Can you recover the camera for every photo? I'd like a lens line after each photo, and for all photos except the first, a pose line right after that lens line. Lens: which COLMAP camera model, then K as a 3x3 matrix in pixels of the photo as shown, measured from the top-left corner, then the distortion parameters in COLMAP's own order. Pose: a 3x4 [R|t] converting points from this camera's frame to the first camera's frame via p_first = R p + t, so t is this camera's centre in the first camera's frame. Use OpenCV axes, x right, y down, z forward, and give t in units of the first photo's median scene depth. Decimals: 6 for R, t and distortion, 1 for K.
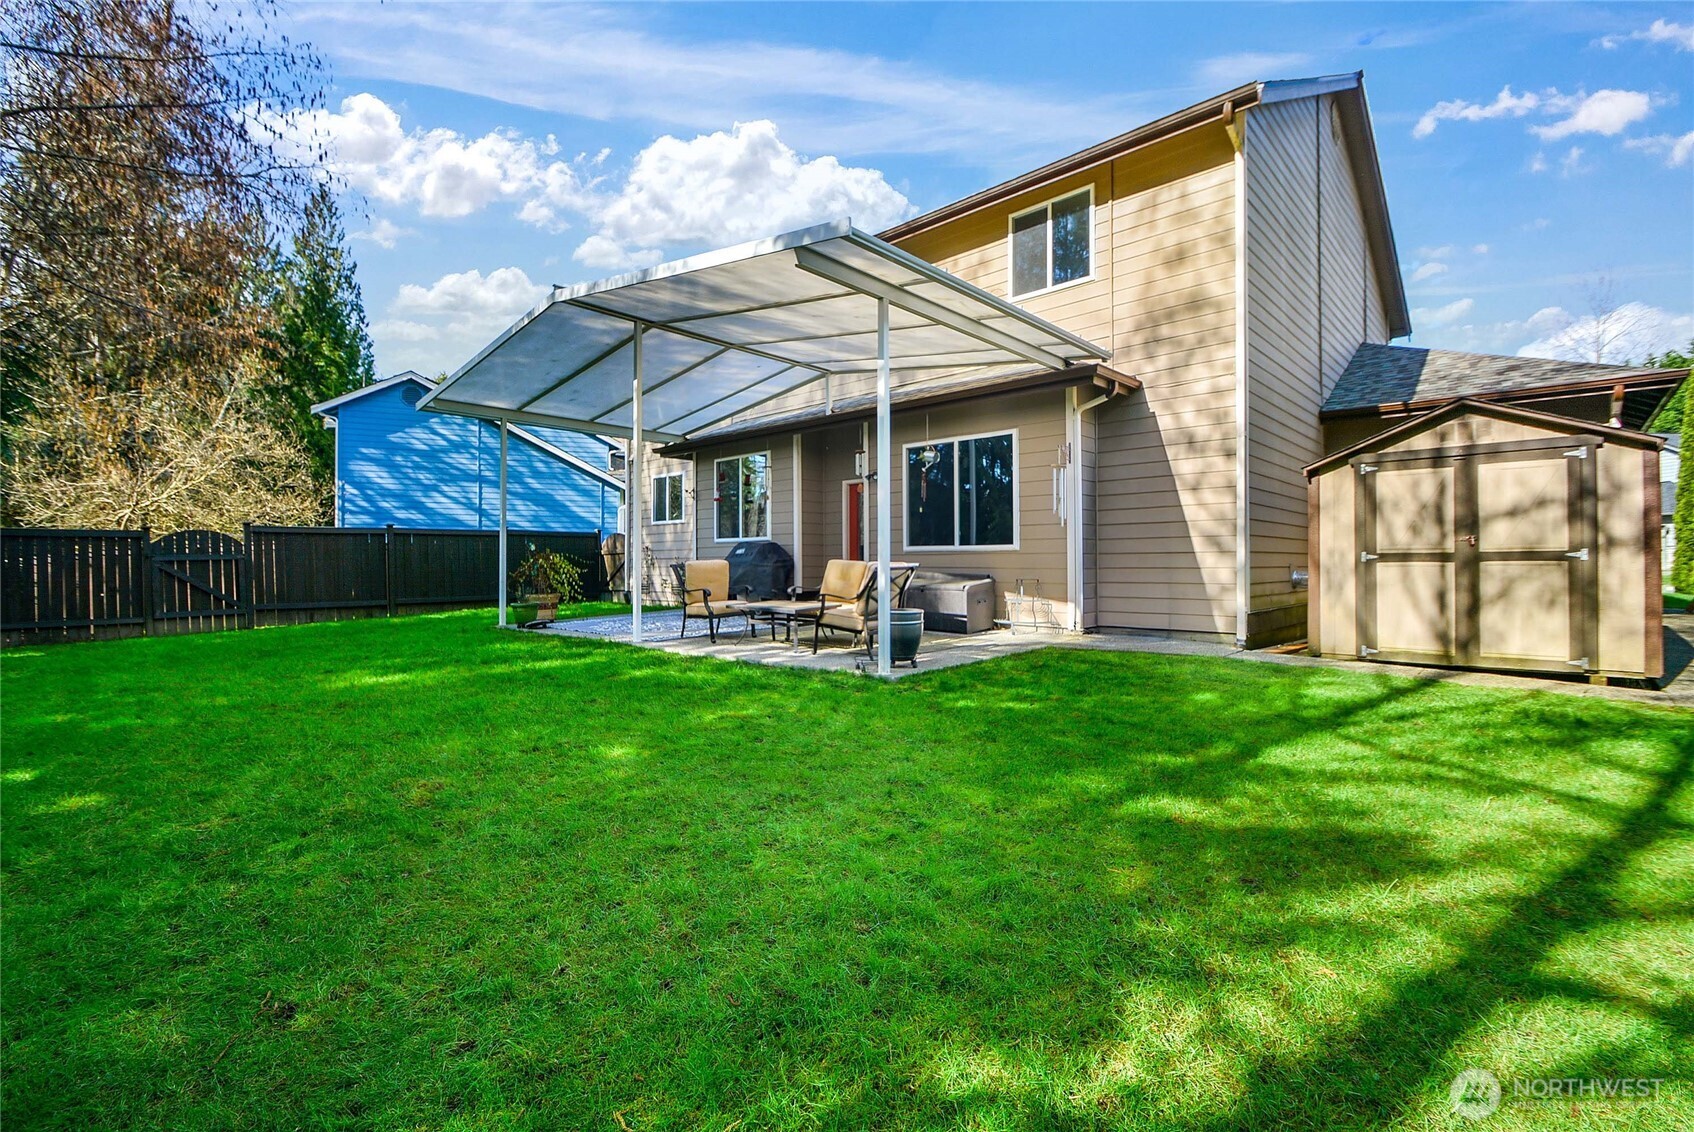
lens RADIAL K [[760.3, 0, 843.5], [0, 760.3, 566.1], [0, 0, 1]] dist [0.000063, -0.000056]
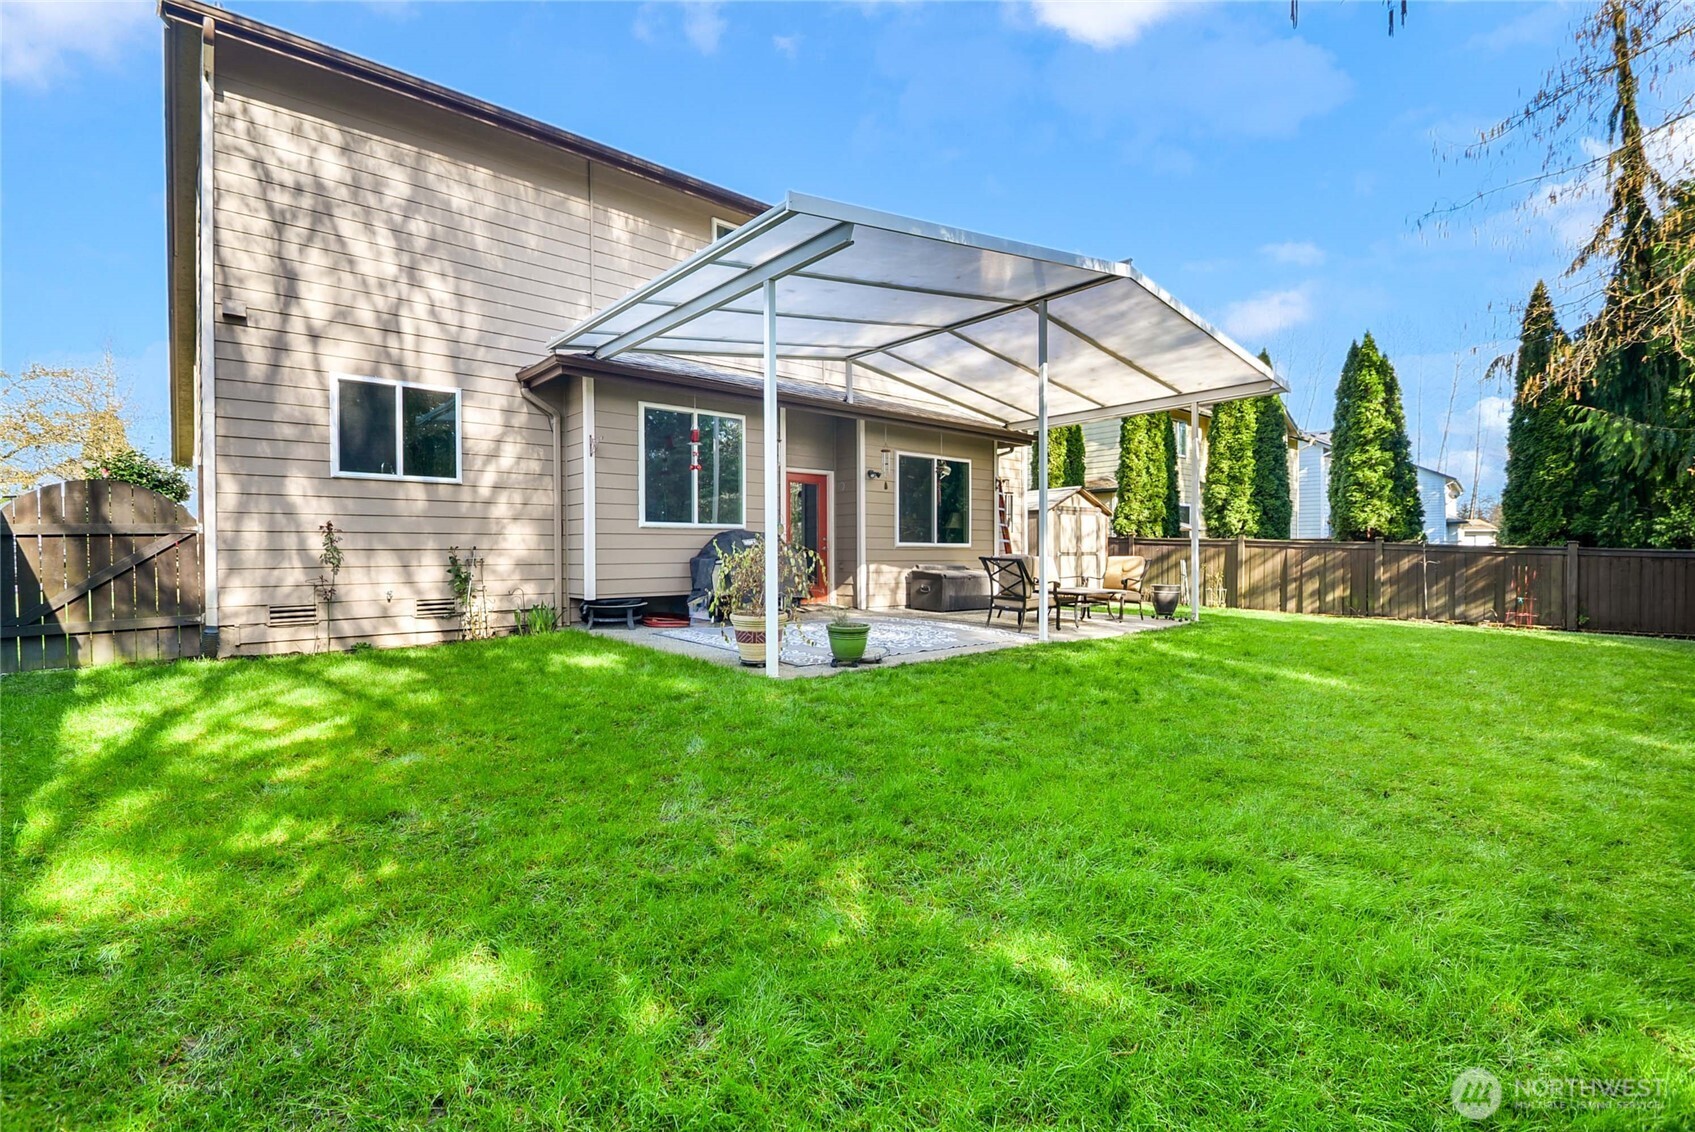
lens RADIAL K [[747.7, 0, 844.8], [0, 747.7, 557.5], [0, 0, 1]] dist [0.002056, 0.000058]
pose [[0.104384, -0.006845, 0.994513, -1.086315], [0.001960, 0.999976, 0.006677, -0.010733], [-0.994535, 0.001252, 0.104395, 1.019709]]
